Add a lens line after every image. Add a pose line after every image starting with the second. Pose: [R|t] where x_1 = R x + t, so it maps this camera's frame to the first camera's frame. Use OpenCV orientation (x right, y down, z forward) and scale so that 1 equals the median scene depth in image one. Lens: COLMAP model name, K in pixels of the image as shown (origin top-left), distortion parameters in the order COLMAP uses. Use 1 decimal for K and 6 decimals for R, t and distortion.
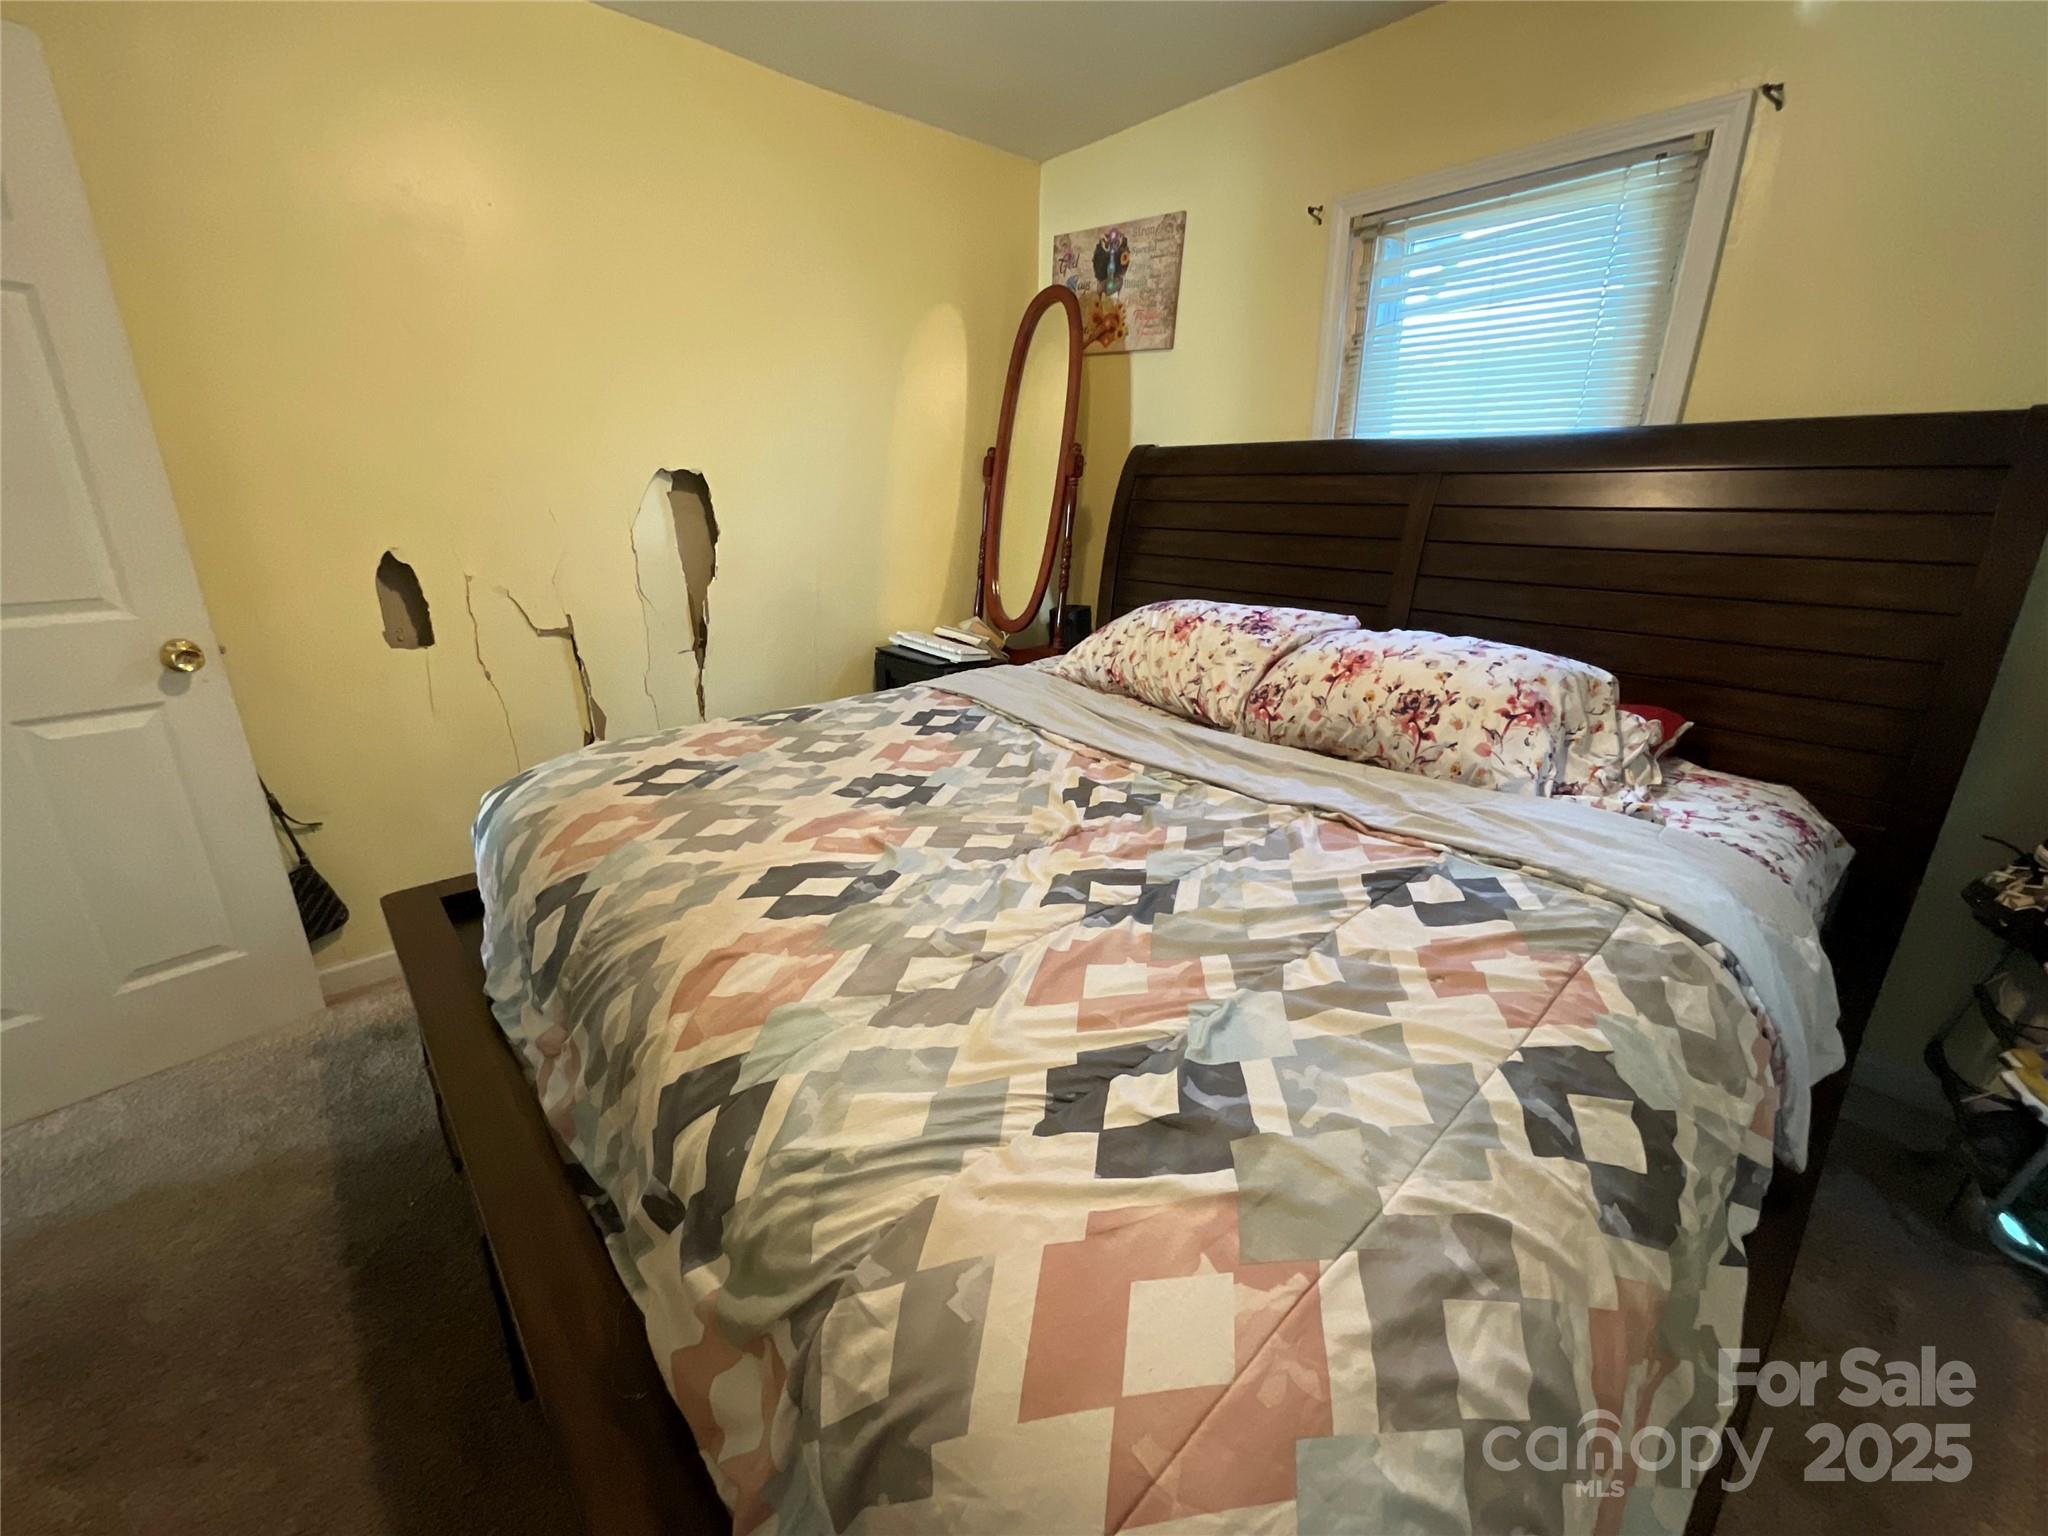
lens RADIAL K [[836.4, 0, 1024.0], [0, 836.4, 768.0], [0, 0, 1]] dist [-0.002250, -0.000160]
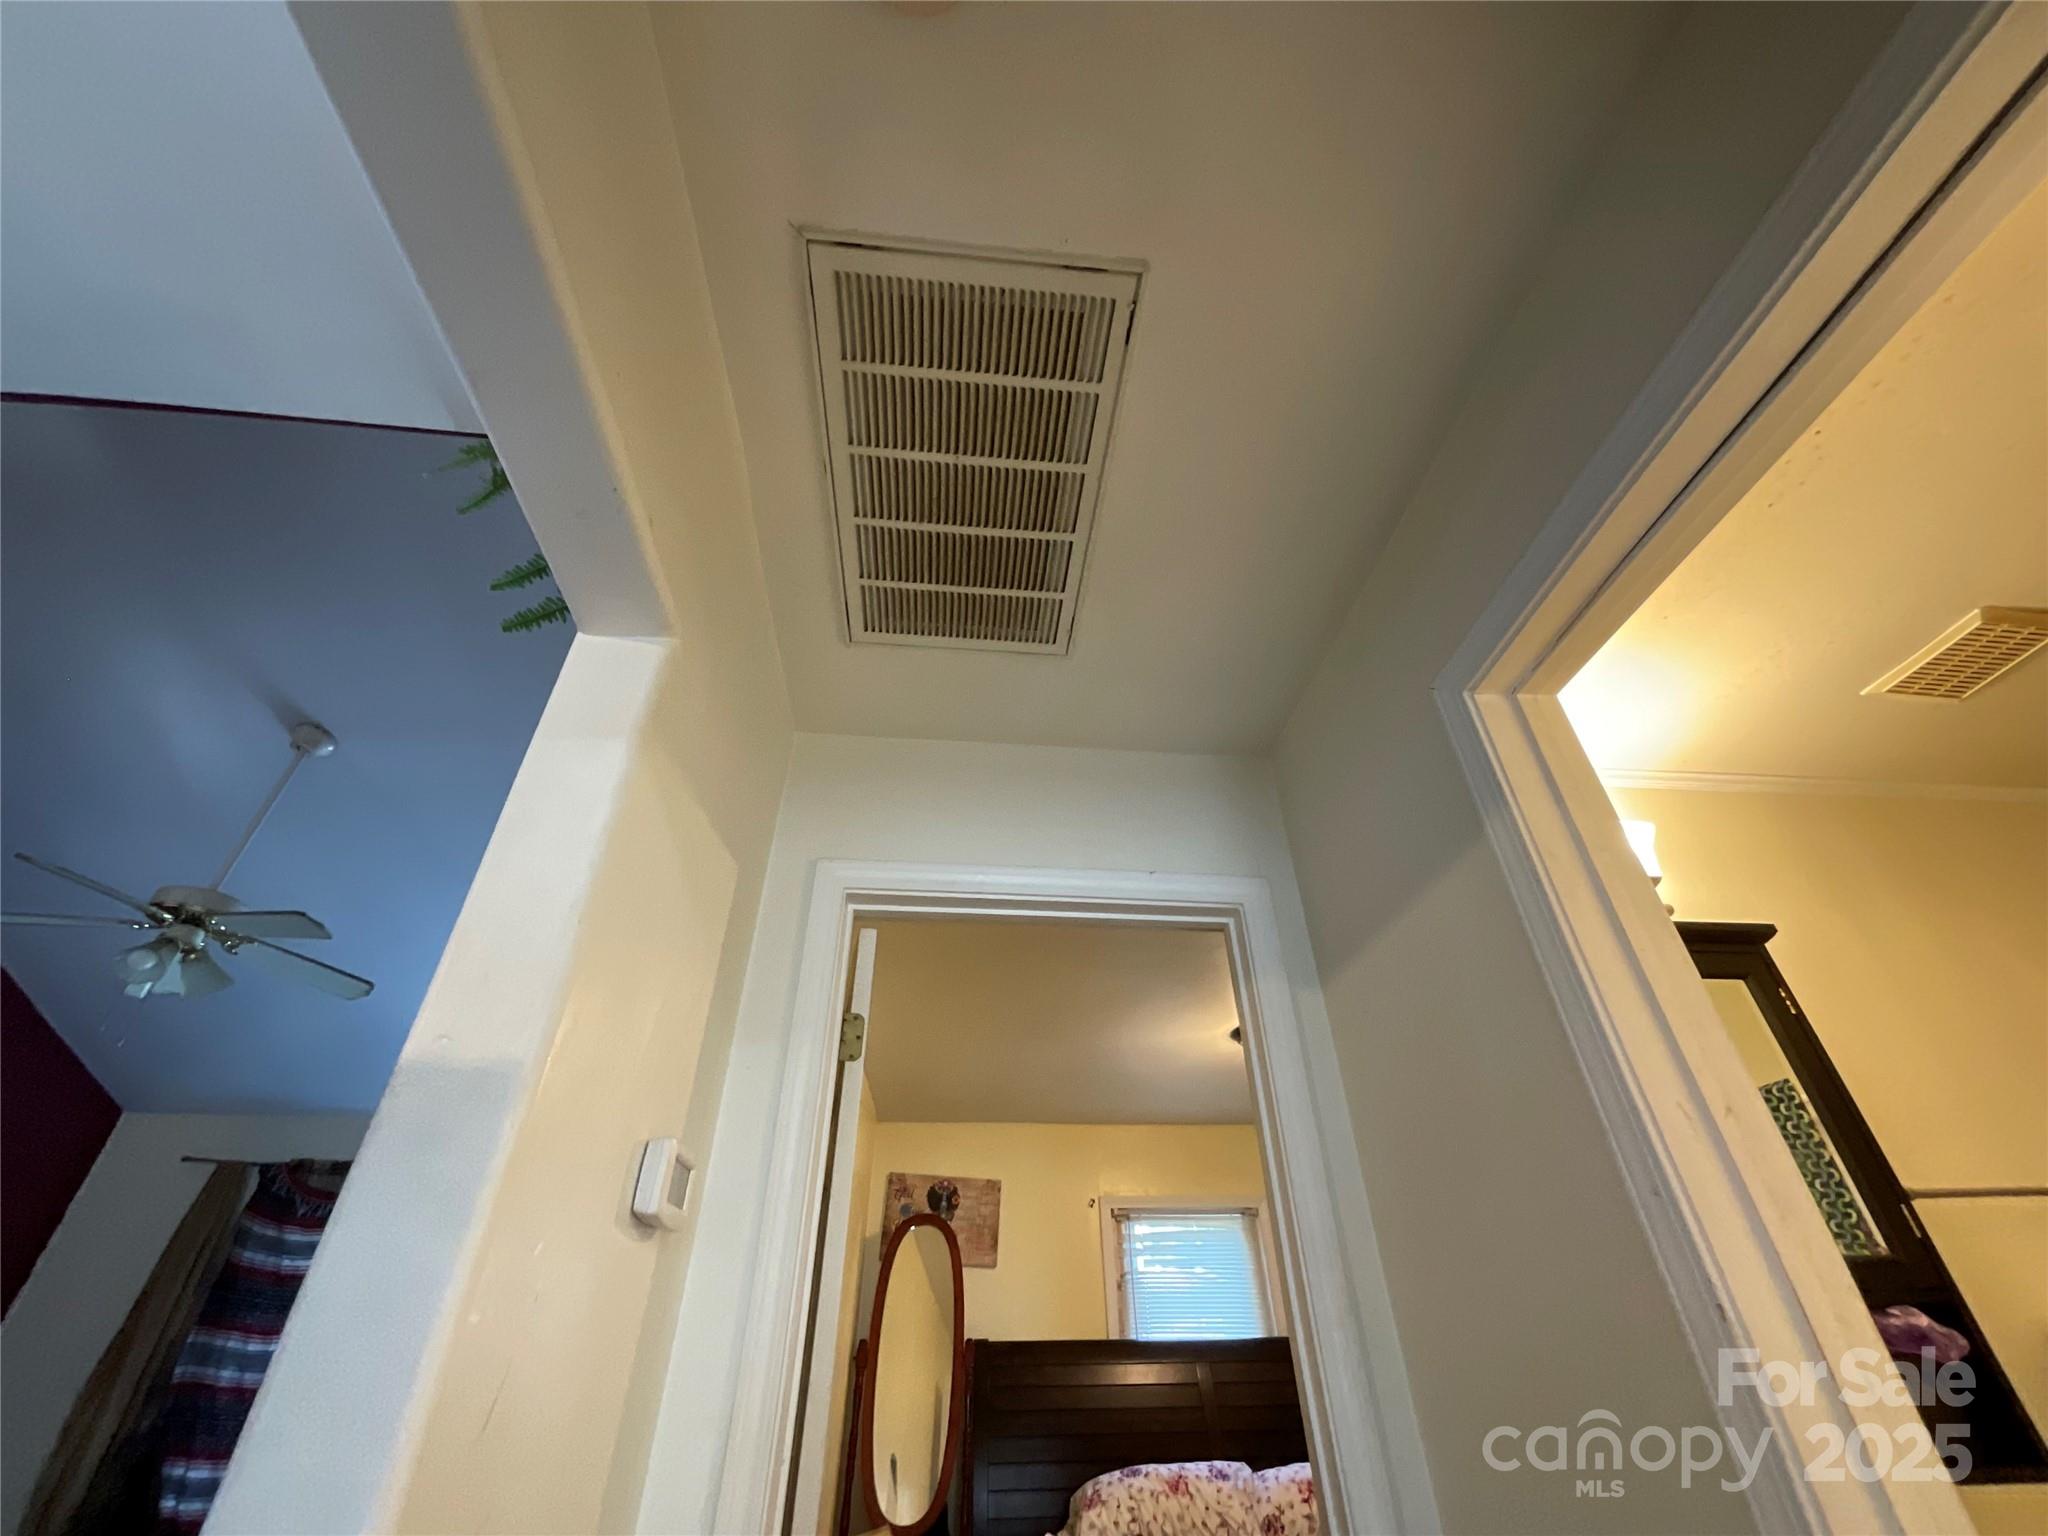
lens RADIAL K [[836.4, 0, 1024.0], [0, 836.4, 768.0], [0, 0, 1]] dist [-0.002250, -0.000160]
pose [[0.589276, 0.466692, 0.659509, -1.181996], [0.269309, 0.656148, -0.704942, -0.025385], [-0.761726, 0.593017, 0.260967, 0.050247]]
